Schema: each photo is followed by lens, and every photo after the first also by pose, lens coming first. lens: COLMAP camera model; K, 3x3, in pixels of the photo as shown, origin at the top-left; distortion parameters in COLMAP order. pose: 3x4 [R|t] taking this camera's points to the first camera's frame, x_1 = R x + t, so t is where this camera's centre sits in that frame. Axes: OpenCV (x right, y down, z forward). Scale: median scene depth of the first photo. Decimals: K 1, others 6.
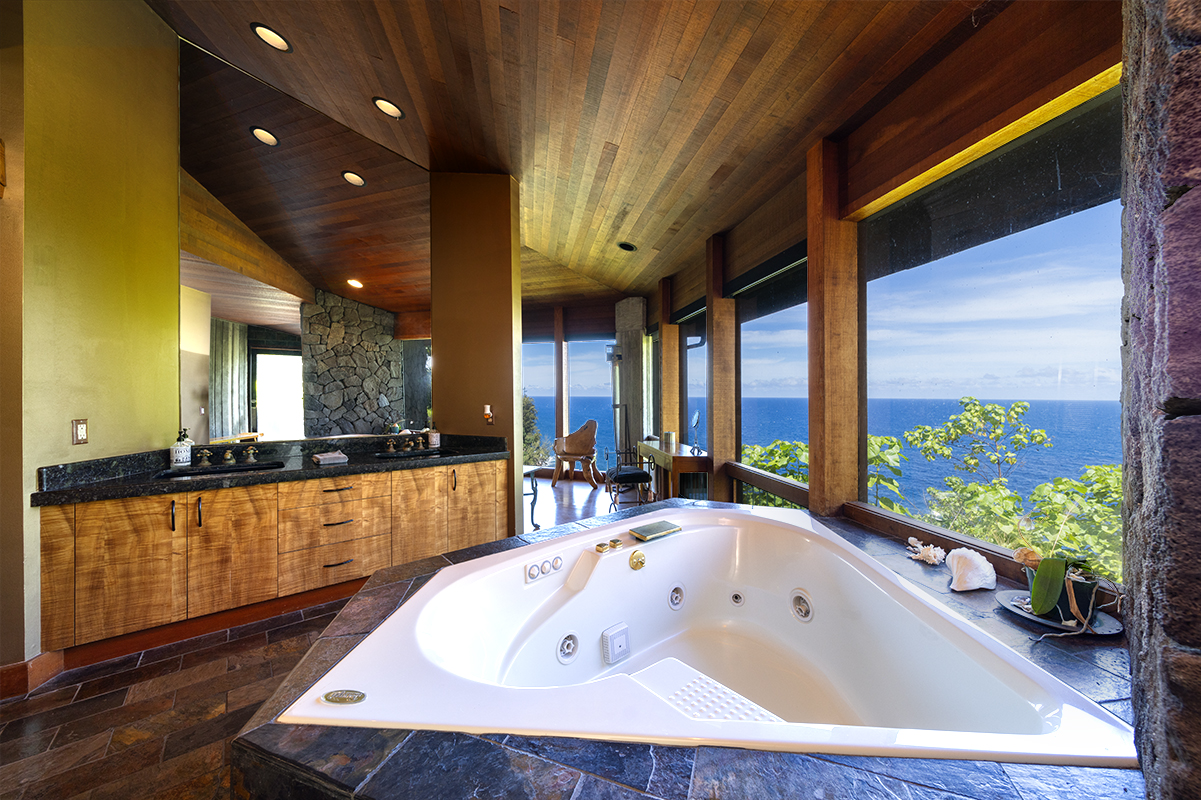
lens RADIAL K [[413.4, 0, 600.5], [0, 413.4, 400.0], [0, 0, 1]] dist [-0.001173, -0.000271]
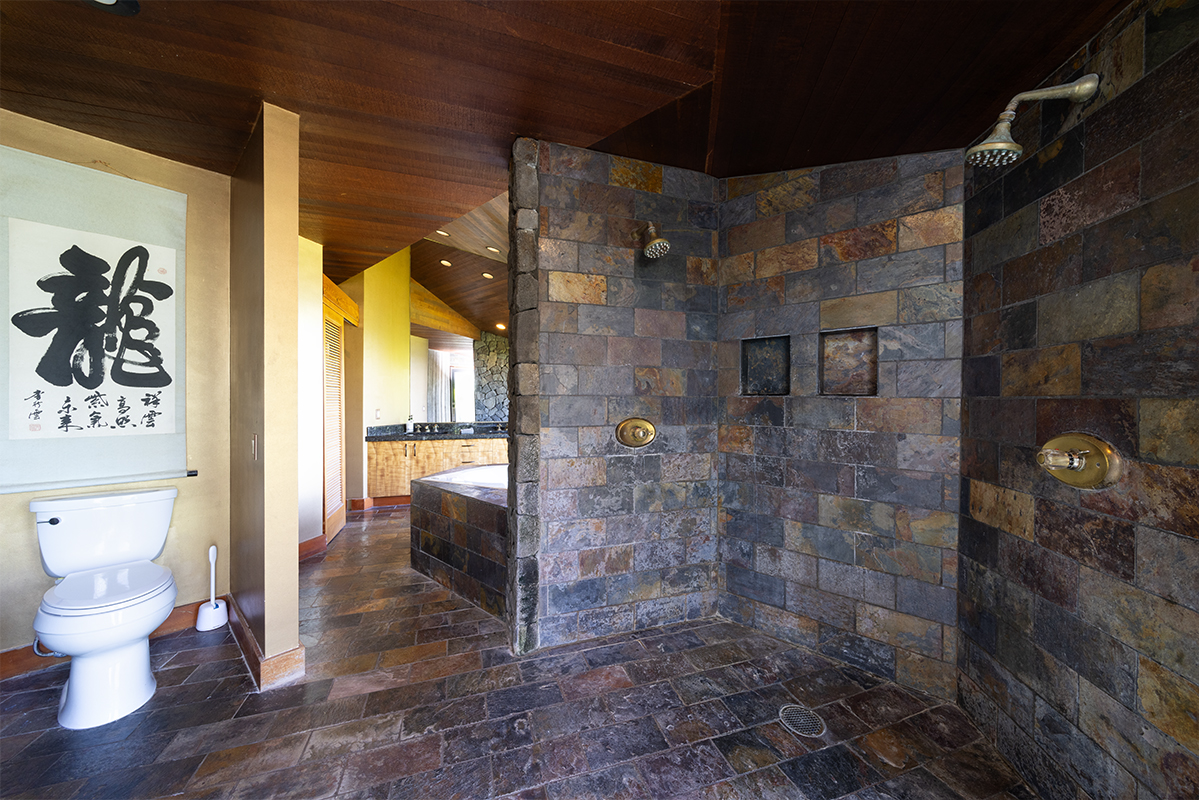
lens RADIAL K [[421.1, 0, 599.5], [0, 421.1, 400.0], [0, 0, 1]] dist [0.000185, 0.000008]
pose [[0.924620, -0.002999, -0.380880, 0.755147], [-0.001731, 0.999926, -0.012077, 0.016176], [0.380888, 0.011826, 0.924546, -0.674887]]
